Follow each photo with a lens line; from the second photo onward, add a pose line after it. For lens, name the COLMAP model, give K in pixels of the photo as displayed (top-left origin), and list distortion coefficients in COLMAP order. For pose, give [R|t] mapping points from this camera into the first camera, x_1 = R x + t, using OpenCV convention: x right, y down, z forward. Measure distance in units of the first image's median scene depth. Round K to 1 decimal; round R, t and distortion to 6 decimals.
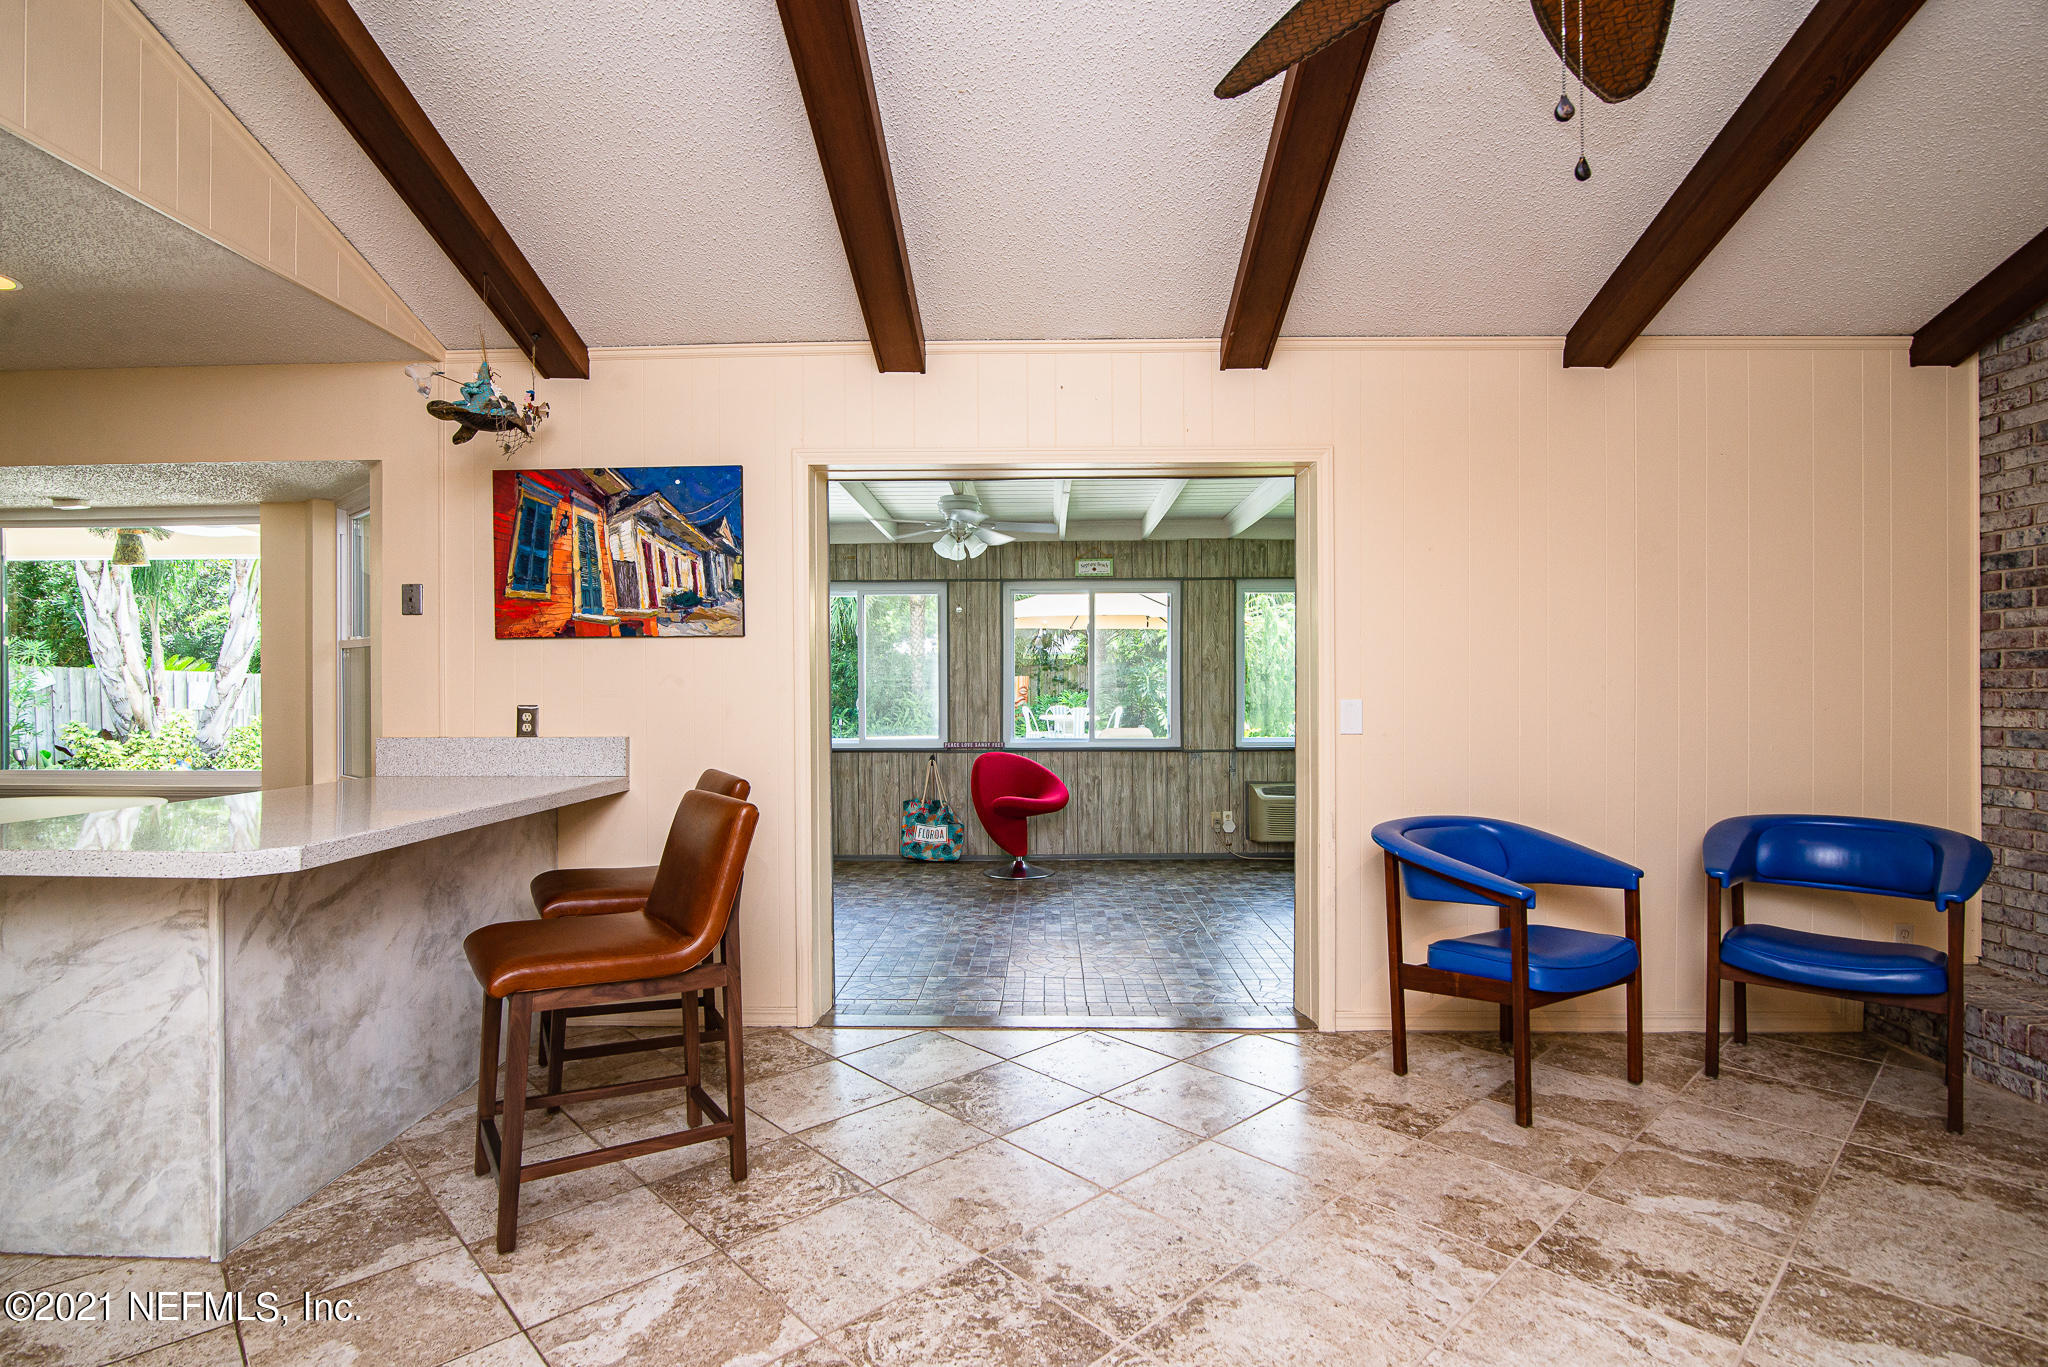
lens RADIAL K [[1002.4, 0, 1025.0], [0, 1002.4, 689.1], [0, 0, 1]] dist [-0.020718, 0.002588]
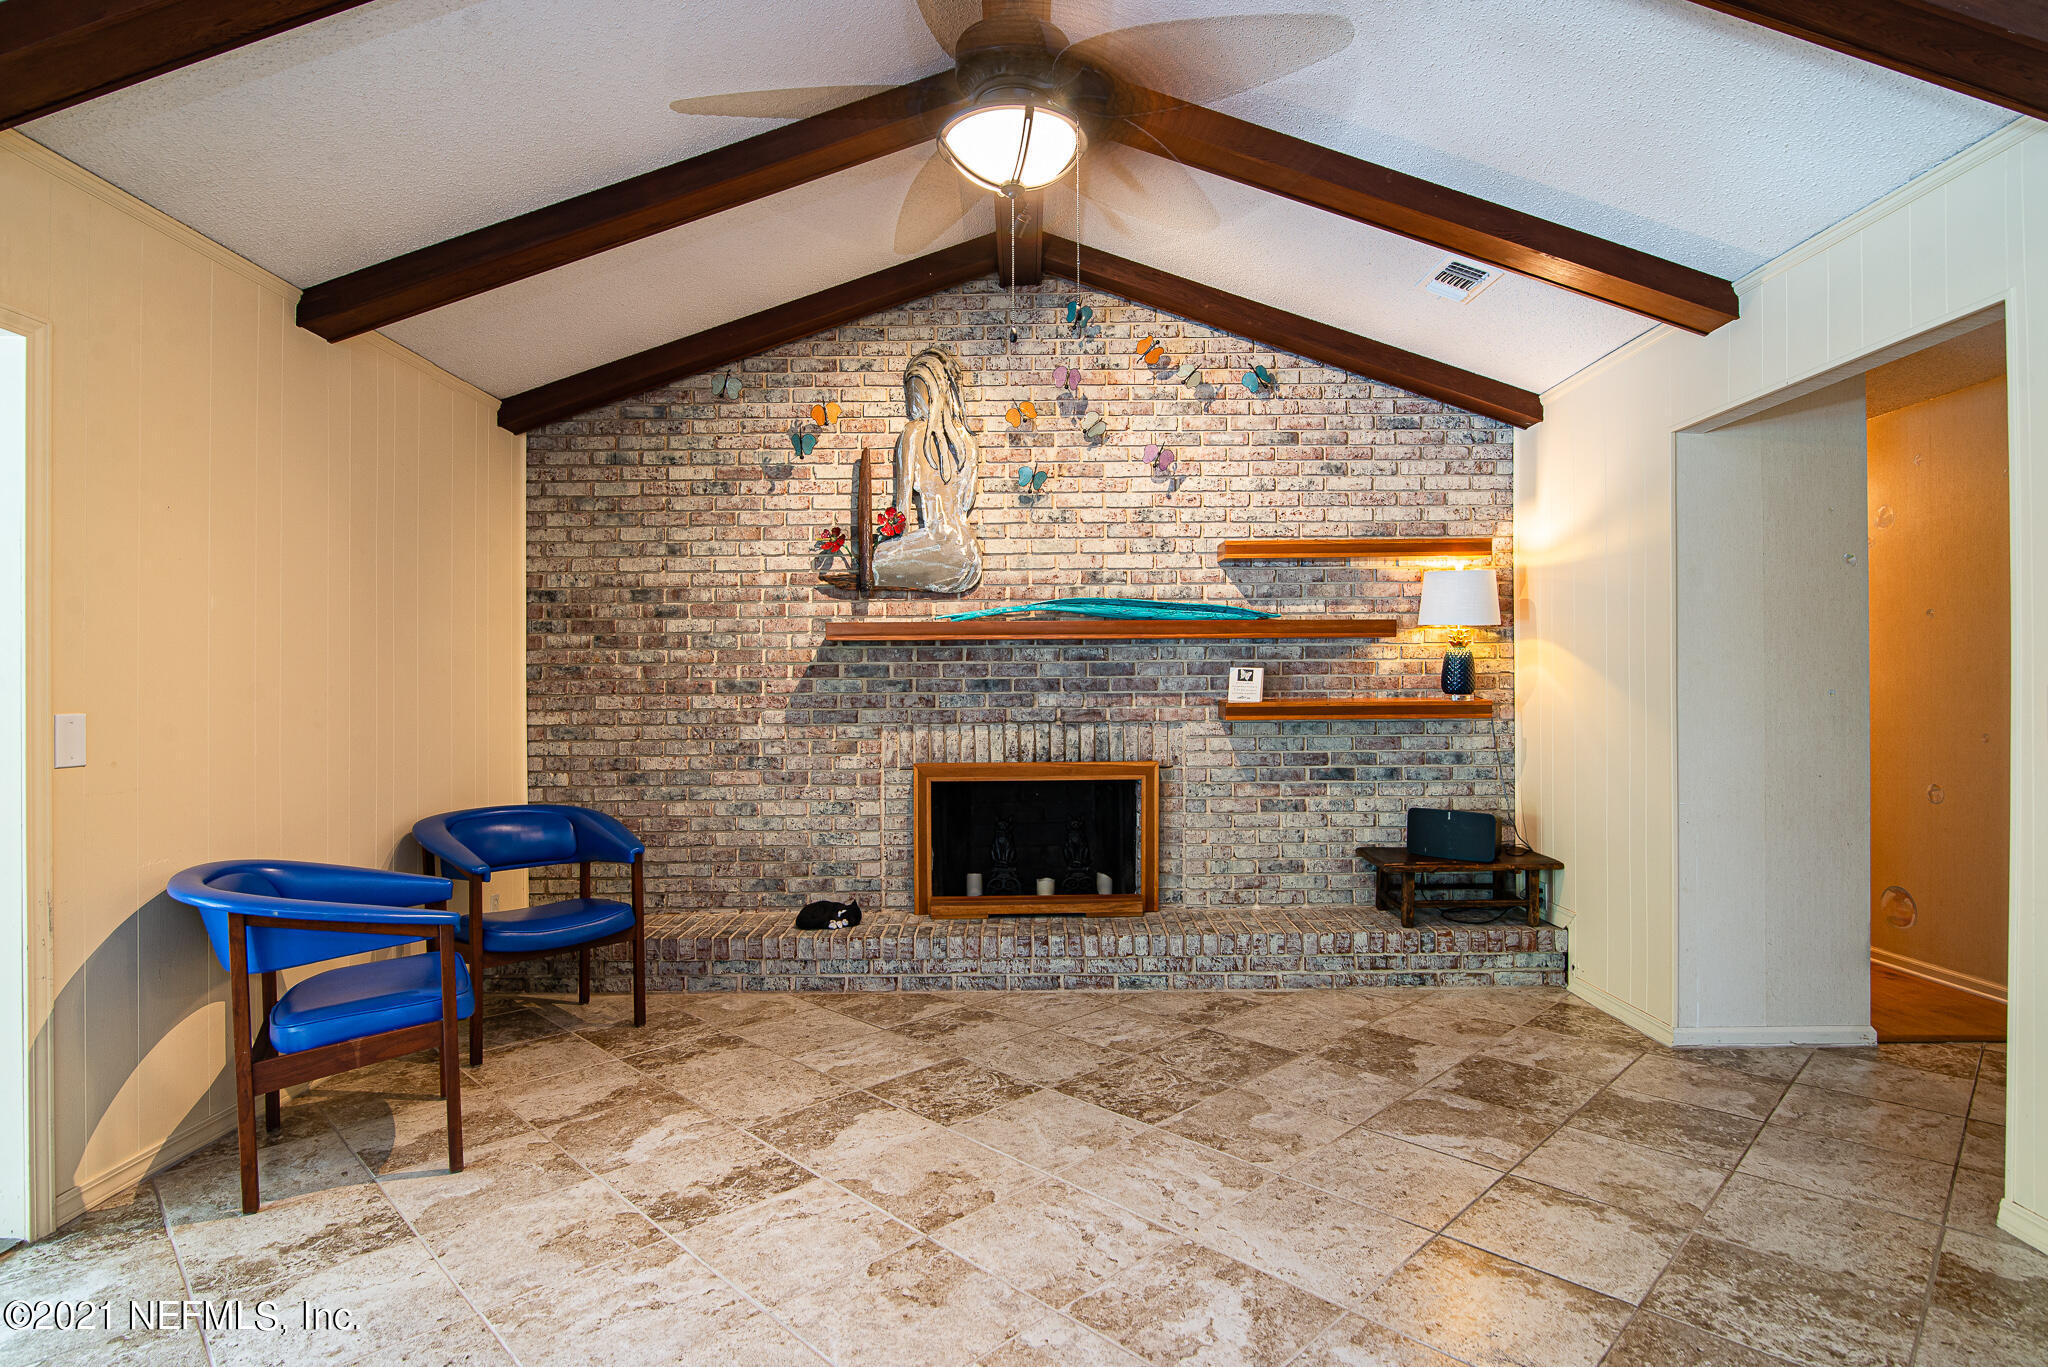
lens RADIAL K [[1039.5, 0, 1026.4], [0, 1039.5, 687.1], [0, 0, 1]] dist [-0.013715, 0.000784]
pose [[-0.023358, 0.005651, 0.999711, -0.359704], [0.007569, 0.999956, -0.005476, 0.001114], [-0.999699, 0.007439, -0.023400, 0.379721]]
